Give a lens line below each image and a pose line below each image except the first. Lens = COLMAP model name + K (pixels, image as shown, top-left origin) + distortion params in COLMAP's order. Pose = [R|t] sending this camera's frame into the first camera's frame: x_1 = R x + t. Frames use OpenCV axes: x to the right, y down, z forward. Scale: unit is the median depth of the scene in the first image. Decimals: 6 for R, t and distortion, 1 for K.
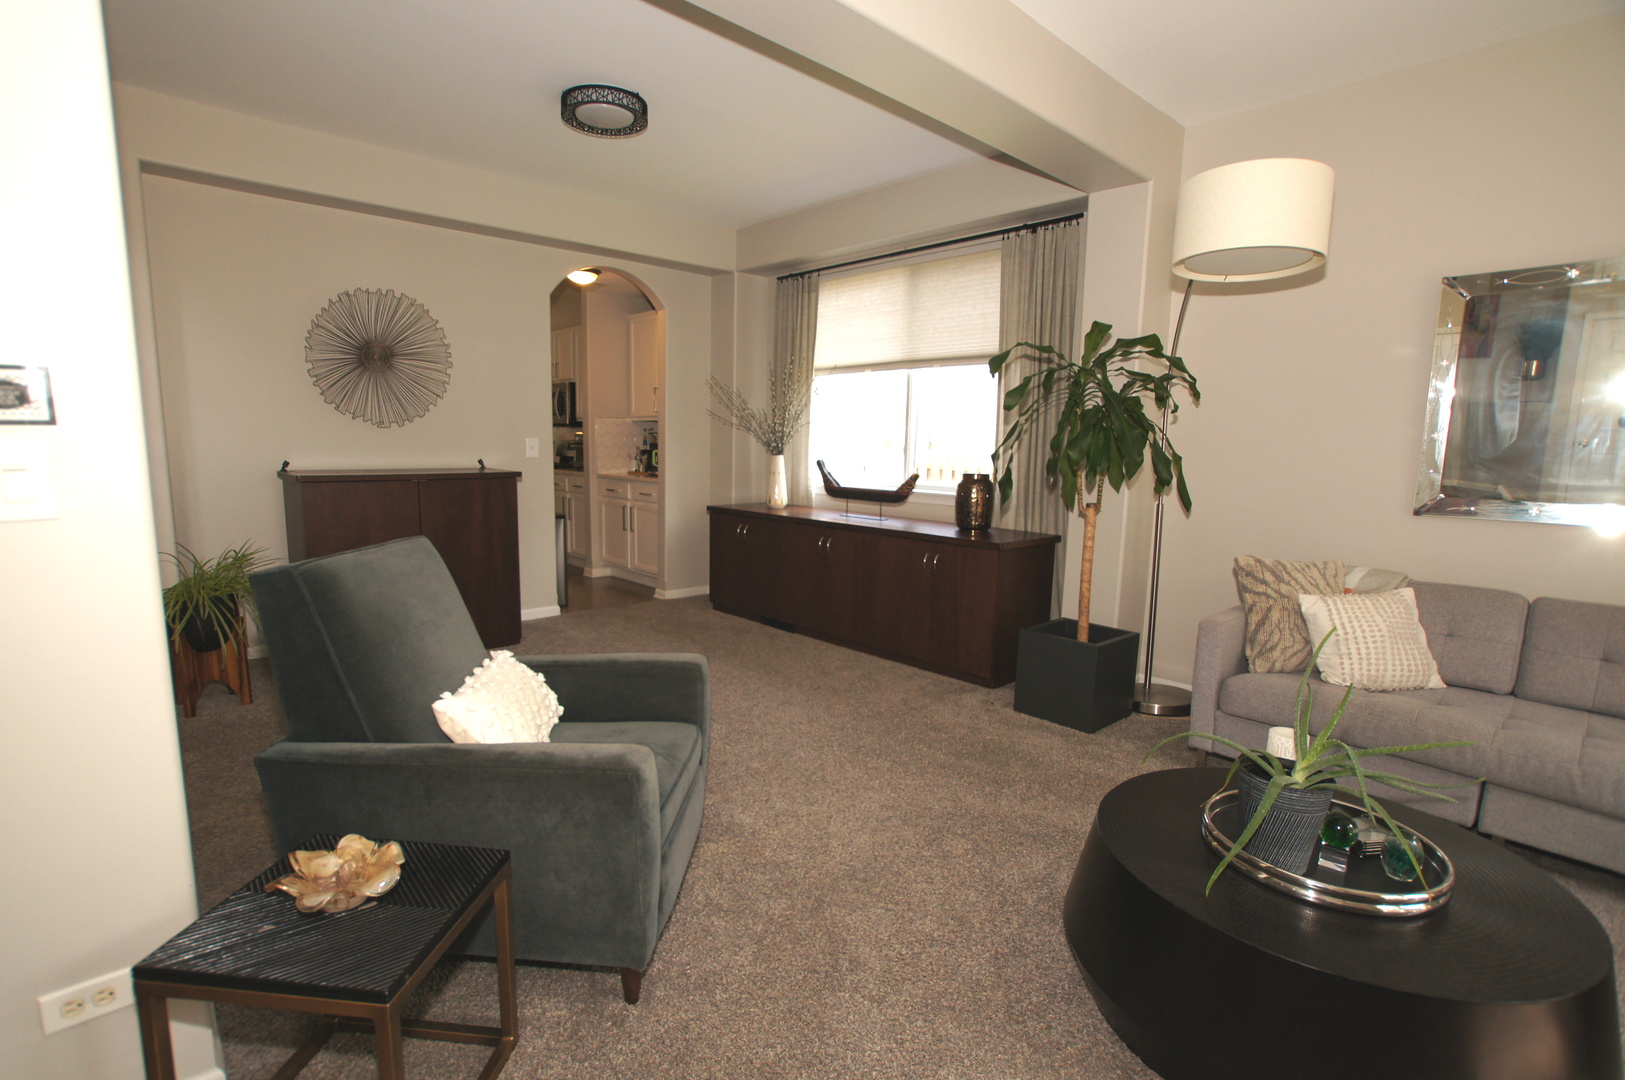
lens RADIAL K [[774.9, 0, 801.8], [0, 774.9, 559.7], [0, 0, 1]] dist [-0.075602, 0.032310]
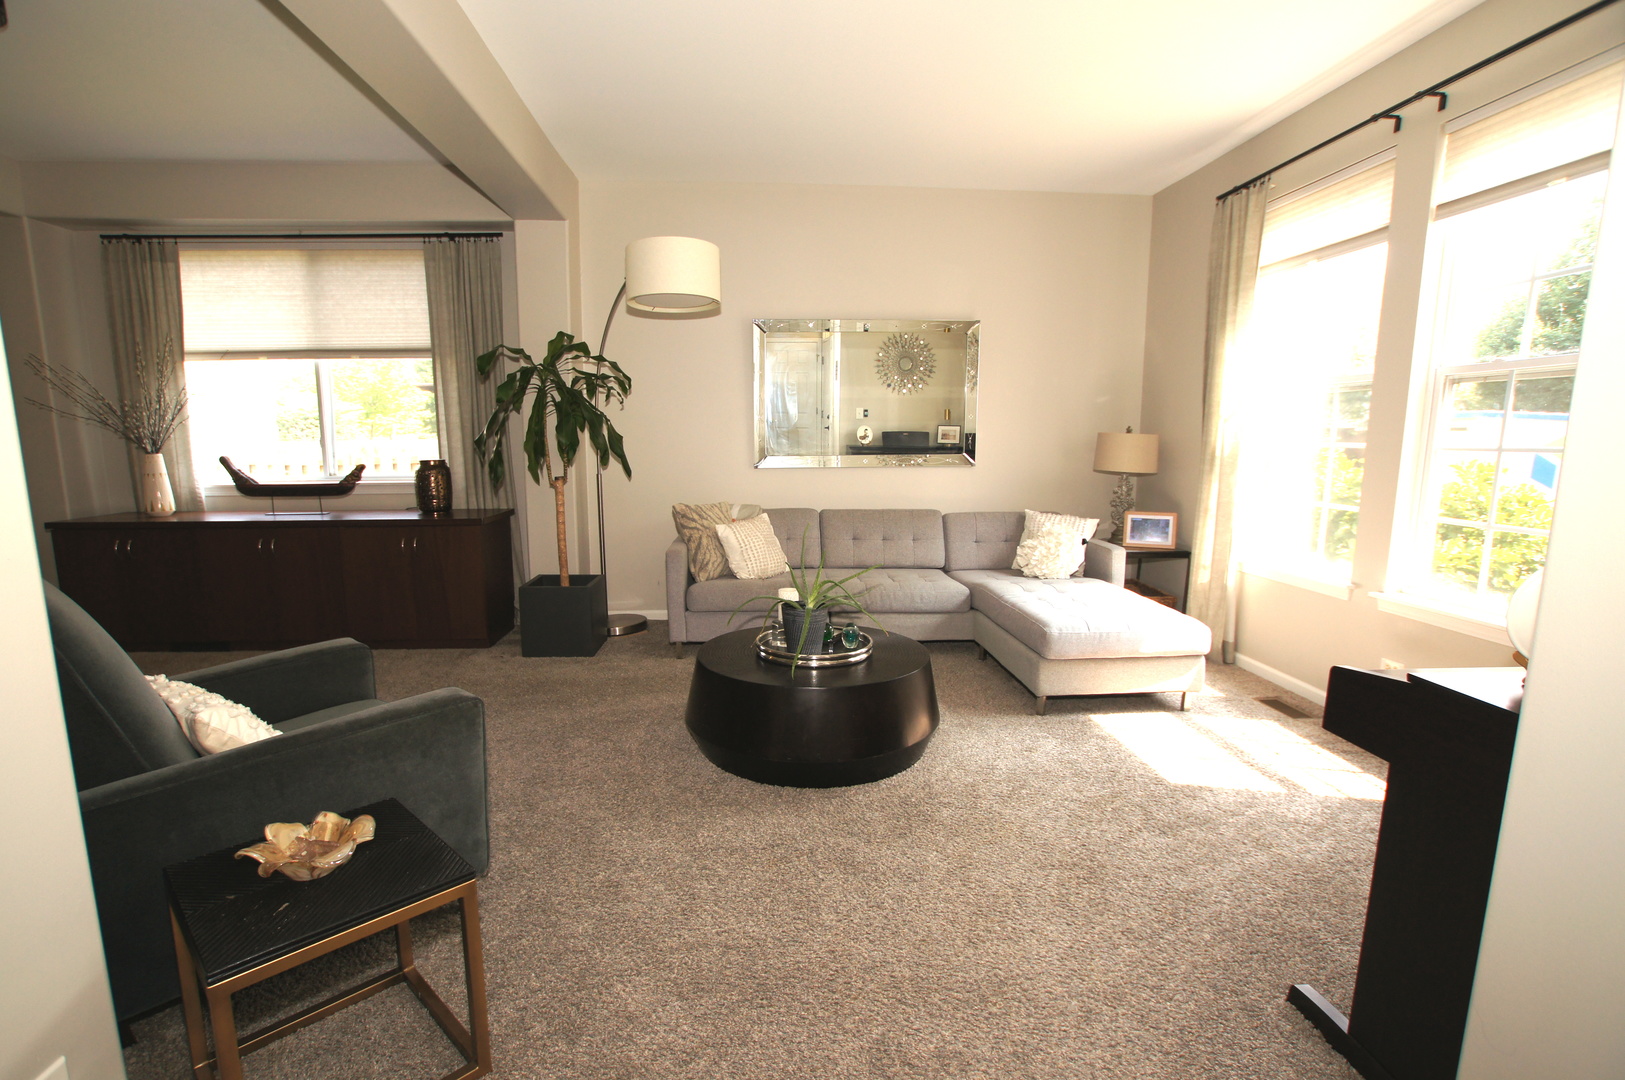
lens RADIAL K [[774.9, 0, 801.8], [0, 774.9, 559.7], [0, 0, 1]] dist [-0.075602, 0.032310]
pose [[0.620798, -0.144631, 0.770514, -0.330169], [0.132185, 0.988074, 0.078969, 0.011884], [-0.772746, 0.052827, 0.632513, -0.076110]]
